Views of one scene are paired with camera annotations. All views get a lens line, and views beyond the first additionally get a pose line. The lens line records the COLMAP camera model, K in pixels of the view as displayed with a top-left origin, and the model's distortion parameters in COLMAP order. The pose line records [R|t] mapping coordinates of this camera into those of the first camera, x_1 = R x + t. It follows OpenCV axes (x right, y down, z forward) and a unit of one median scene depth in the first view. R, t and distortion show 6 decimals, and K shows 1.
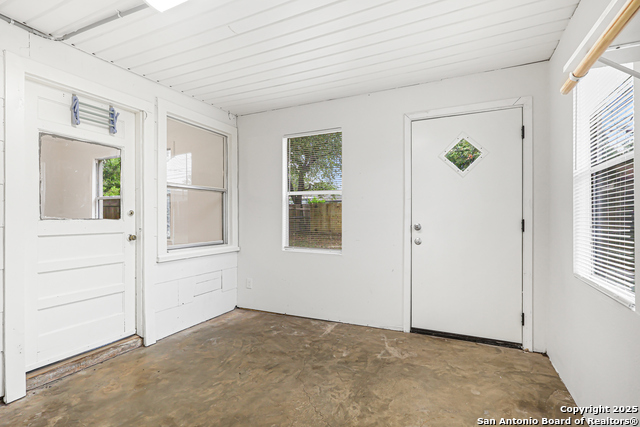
lens RADIAL K [[298.1, 0, 320.5], [0, 298.1, 216.6], [0, 0, 1]] dist [-0.001841, -0.001348]
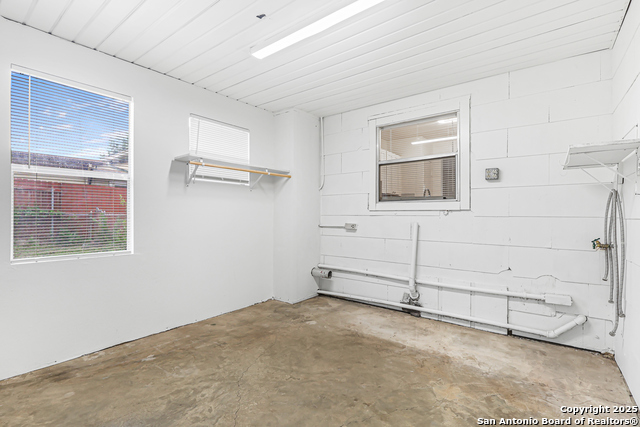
lens RADIAL K [[298.1, 0, 320.7], [0, 298.1, 213.4], [0, 0, 1]] dist [-0.001841, -0.001348]
pose [[-0.977370, -0.000245, 0.211537, -0.480274], [-0.001702, 0.999976, -0.006704, 0.026214], [-0.211531, -0.006912, -0.977347, 1.862806]]
